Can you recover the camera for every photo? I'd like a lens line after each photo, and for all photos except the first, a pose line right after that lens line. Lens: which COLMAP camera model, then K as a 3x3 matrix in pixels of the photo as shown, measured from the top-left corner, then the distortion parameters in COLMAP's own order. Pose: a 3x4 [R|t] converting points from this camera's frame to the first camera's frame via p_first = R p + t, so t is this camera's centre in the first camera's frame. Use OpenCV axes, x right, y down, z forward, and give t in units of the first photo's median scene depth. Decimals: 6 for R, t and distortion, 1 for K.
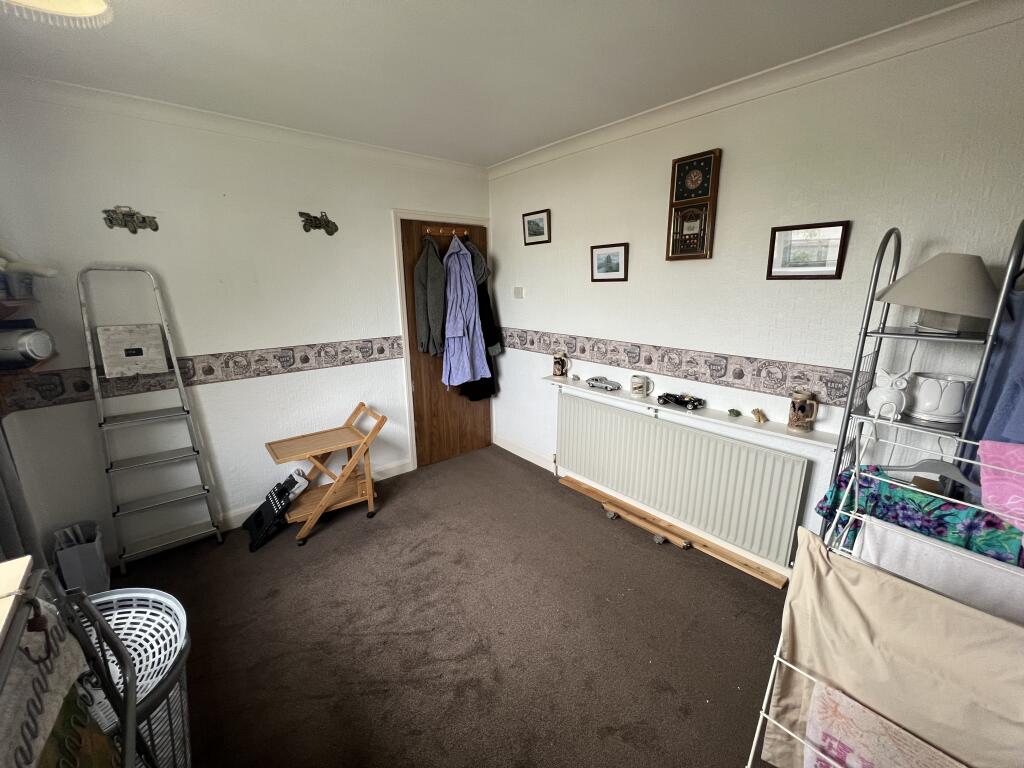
lens RADIAL K [[410.2, 0, 516.4], [0, 410.2, 387.6], [0, 0, 1]] dist [-0.002778, 0.000160]
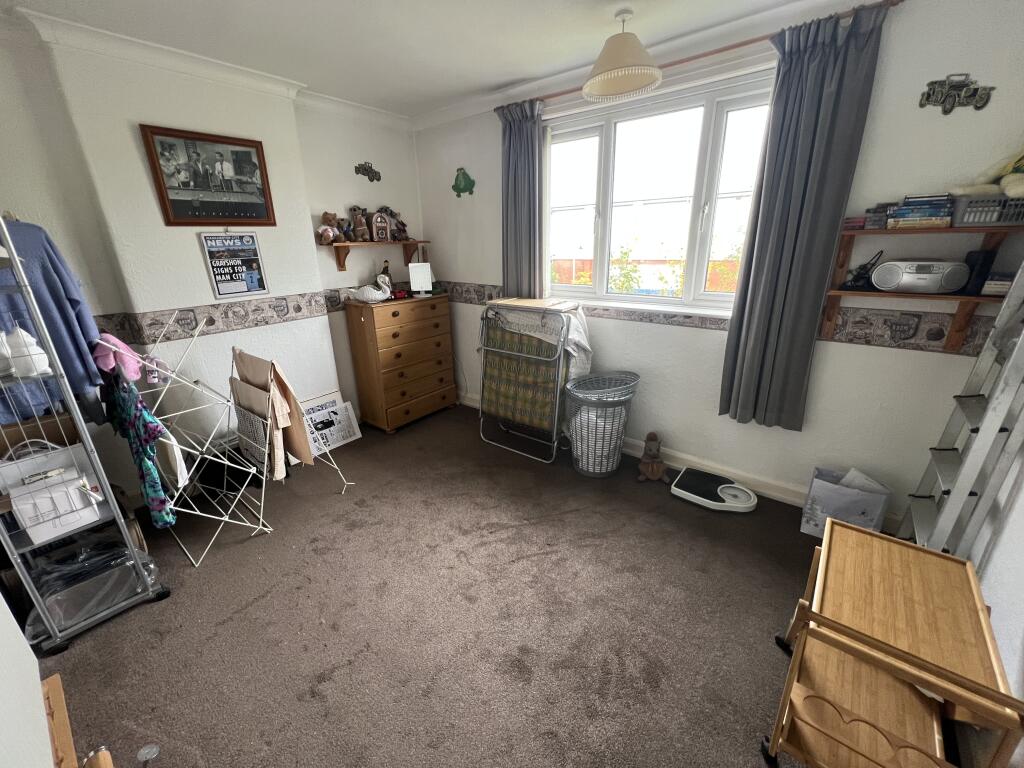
lens RADIAL K [[410.2, 0, 511.8], [0, 410.2, 380.6], [0, 0, 1]] dist [-0.002778, 0.000160]
pose [[-0.982759, 0.077396, -0.167914, -0.040425], [-0.025400, 0.843048, 0.537238, -0.289593], [0.183139, 0.532241, -0.826547, 1.217915]]
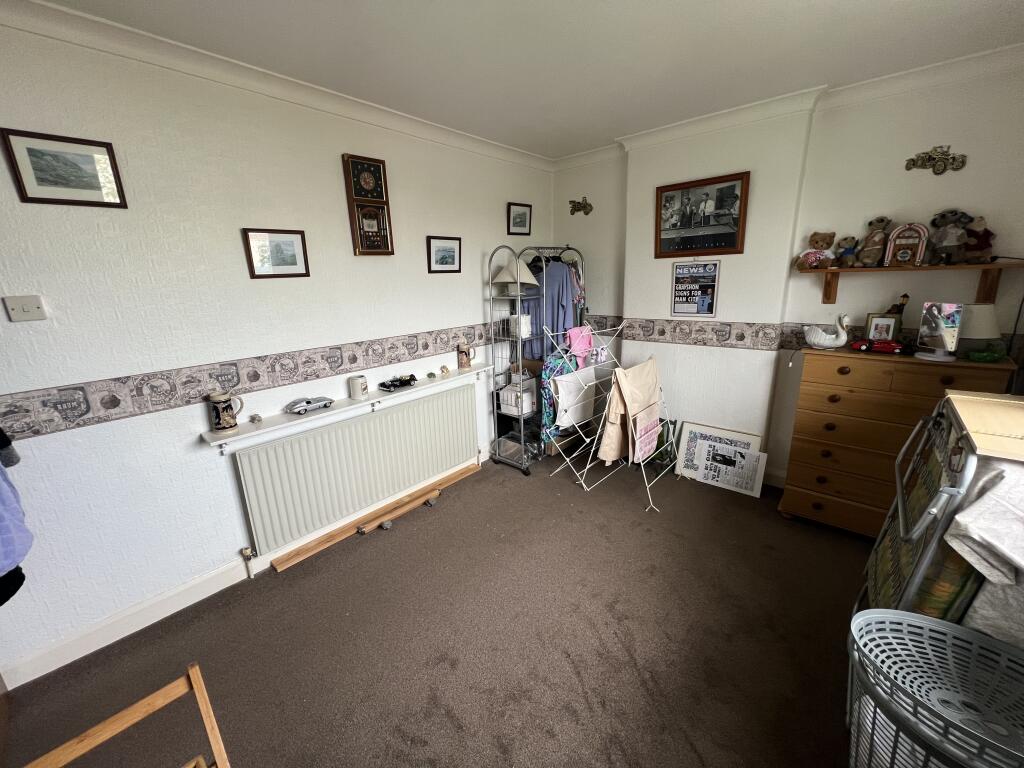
lens RADIAL K [[410.2, 0, 509.8], [0, 410.2, 381.4], [0, 0, 1]] dist [-0.002778, 0.000160]
pose [[-0.134295, -0.248728, 0.959218, -0.669578], [0.268230, 0.922726, 0.276819, -0.188790], [-0.953948, 0.294466, -0.057201, 0.739875]]
